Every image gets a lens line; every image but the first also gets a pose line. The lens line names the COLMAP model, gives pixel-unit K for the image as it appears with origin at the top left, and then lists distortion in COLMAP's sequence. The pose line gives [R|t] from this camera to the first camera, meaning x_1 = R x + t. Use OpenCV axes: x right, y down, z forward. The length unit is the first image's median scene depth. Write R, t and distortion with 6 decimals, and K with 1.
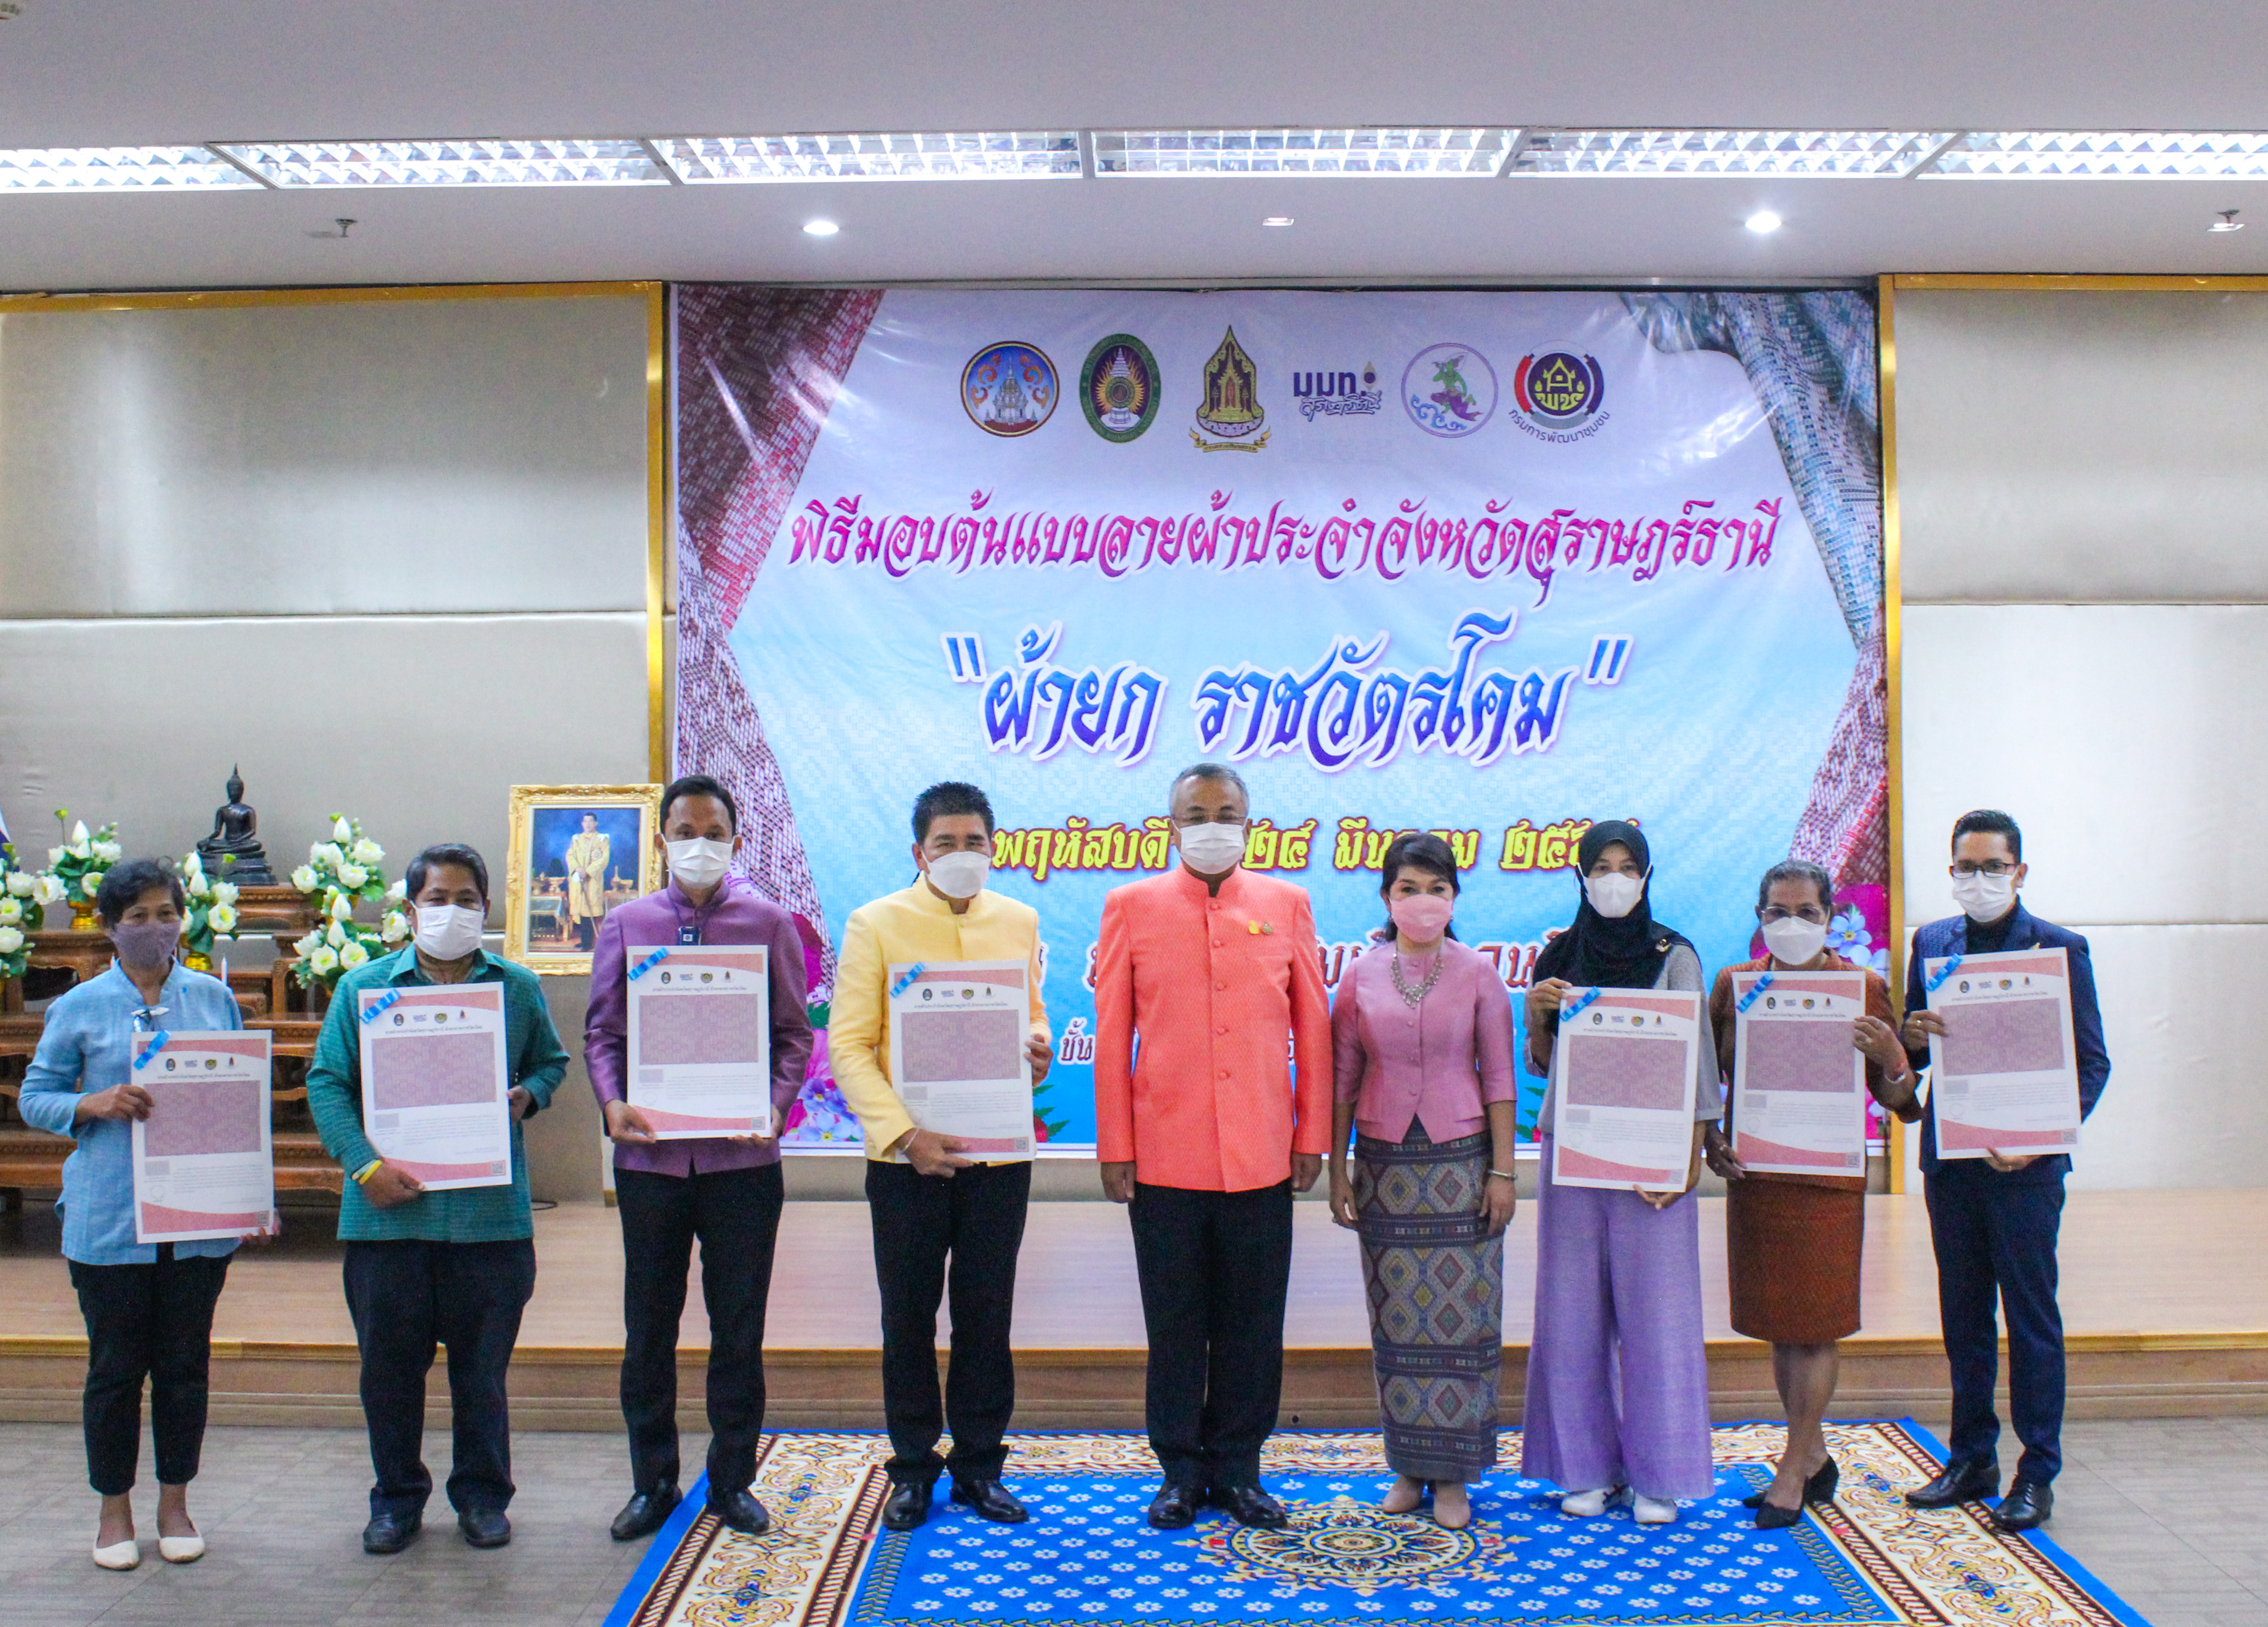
lens RADIAL K [[3261.2, 0, 1165.2], [0, 3261.2, 680.7], [0, 0, 1]] dist [-0.127872, 0.098881]
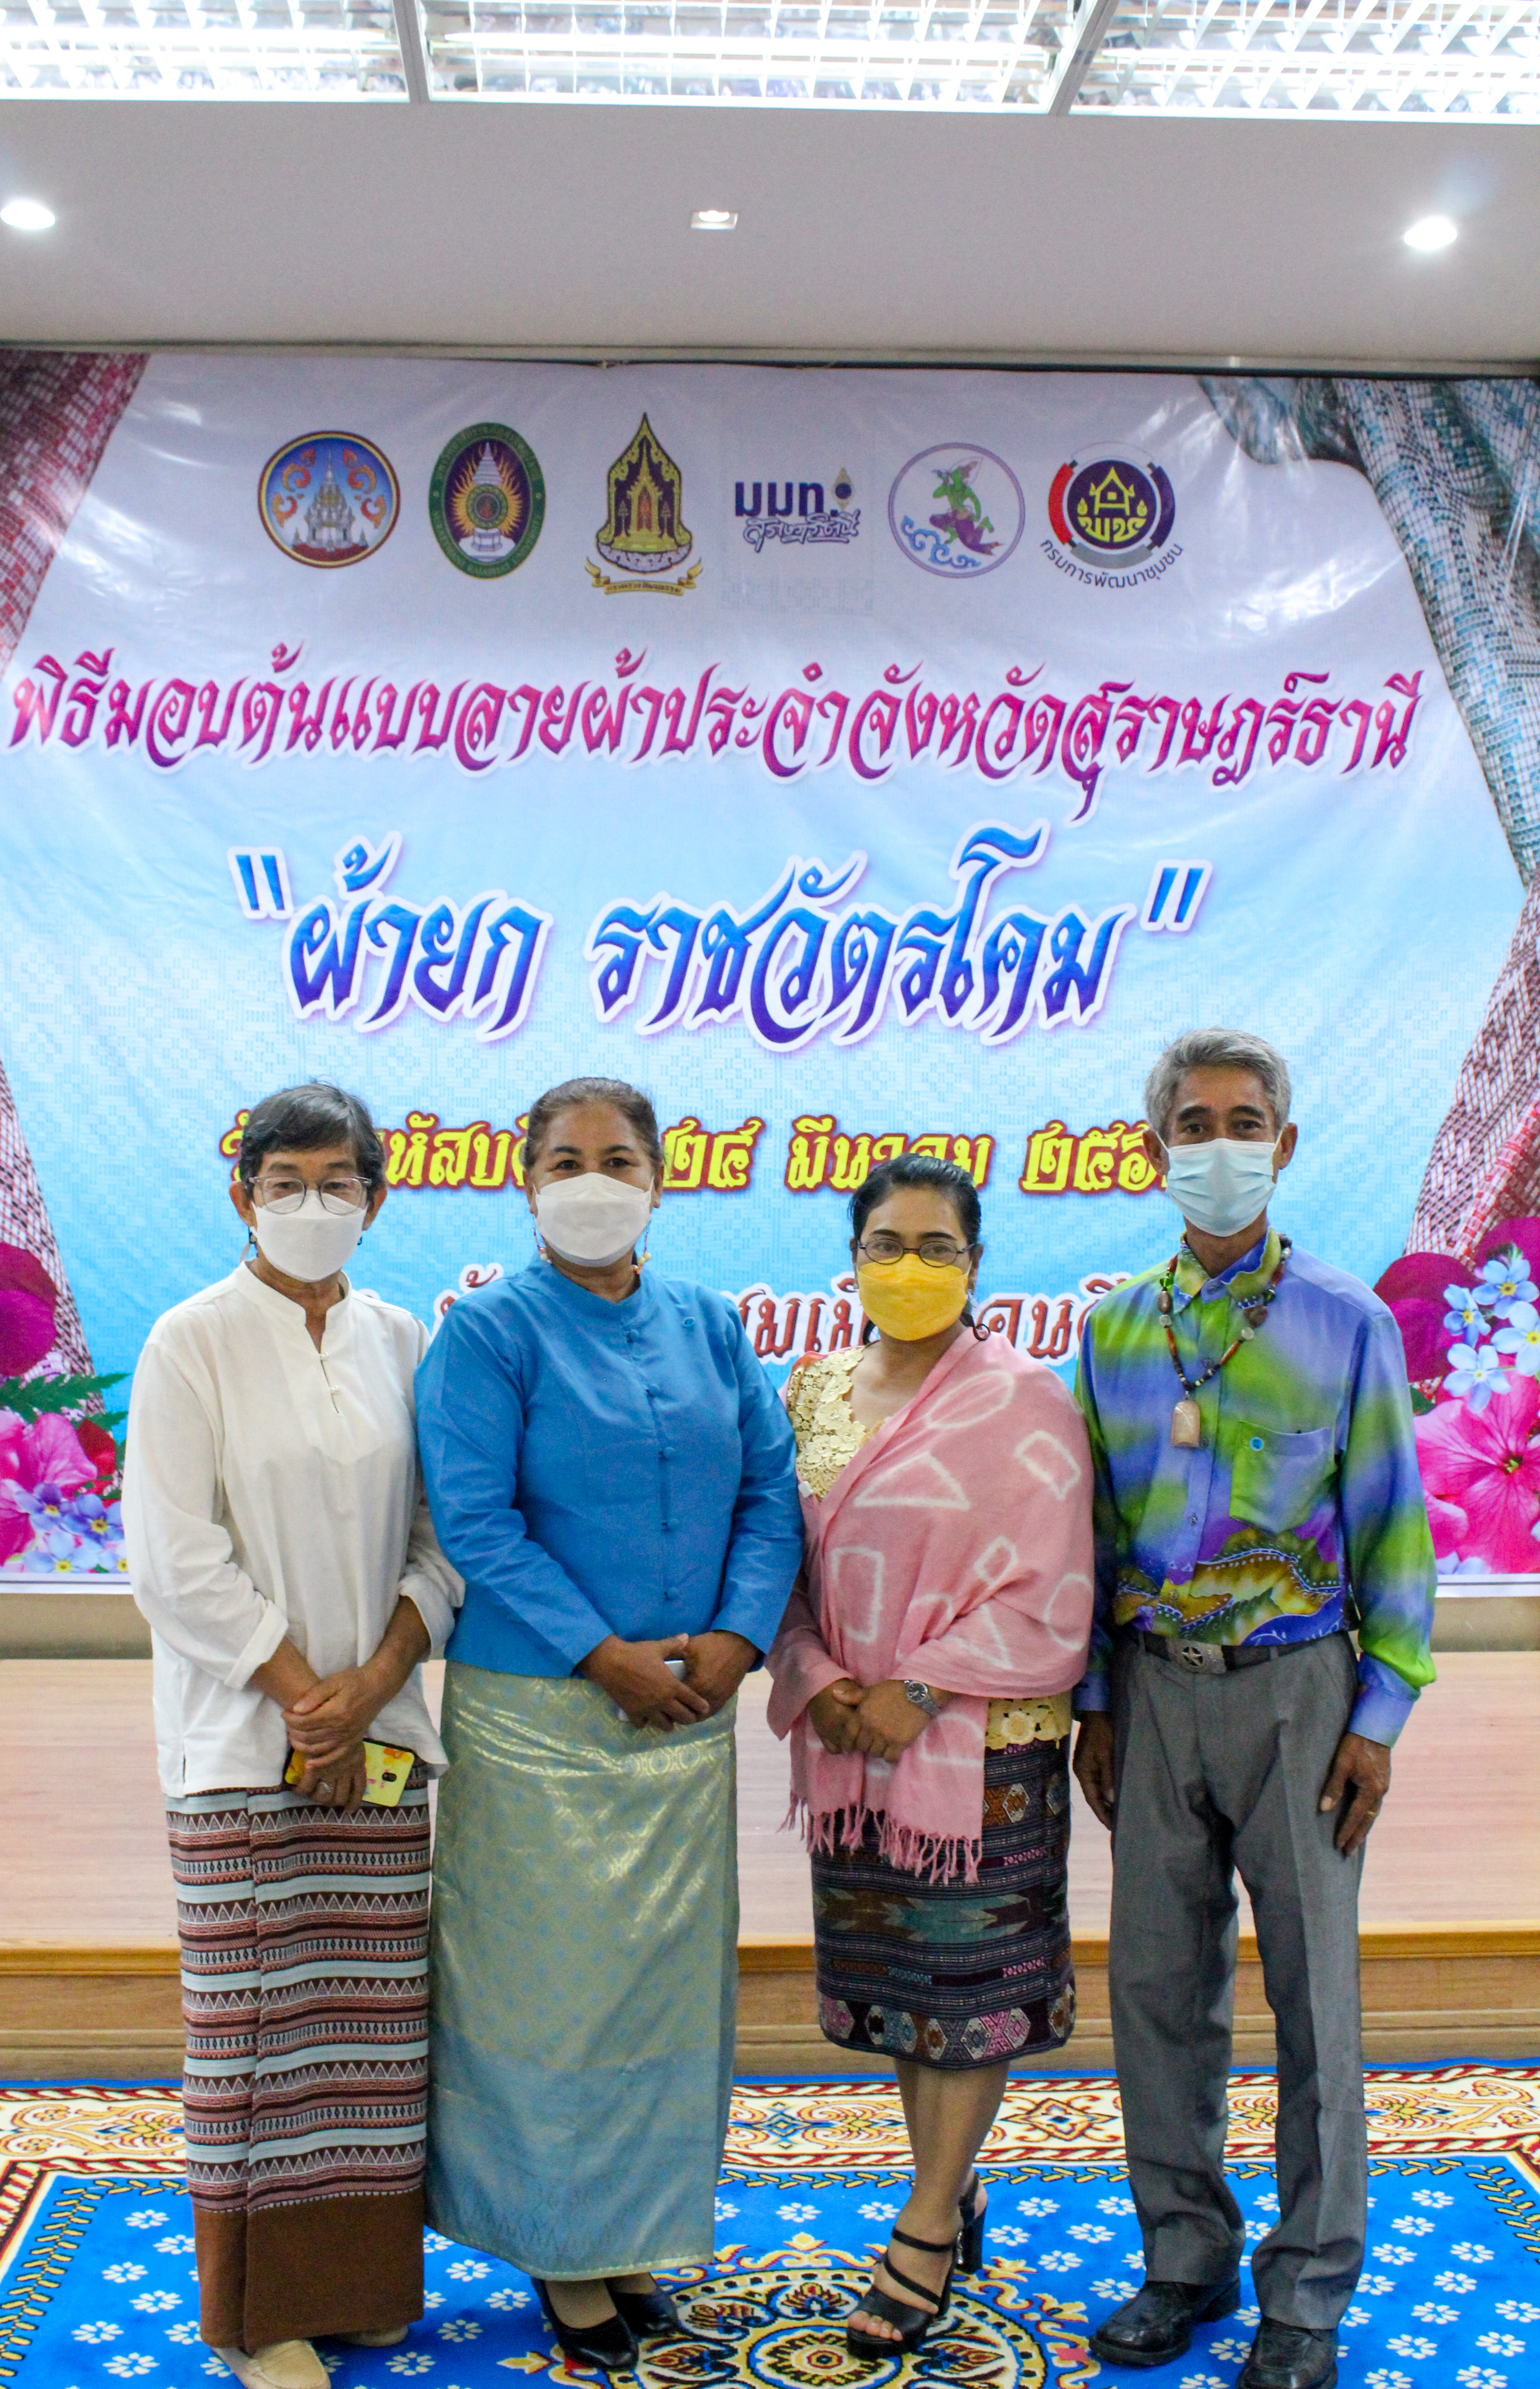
lens RADIAL K [[3151.0, 0, 753.1], [0, 3151.0, 1211.3], [0, 0, 1]] dist [-0.096417, 0.216733]
pose [[0.998955, 0.005890, 0.045329, 0.013683], [-0.008132, 0.998744, 0.049432, 0.028912], [-0.044981, -0.049749, 0.997748, 0.318911]]
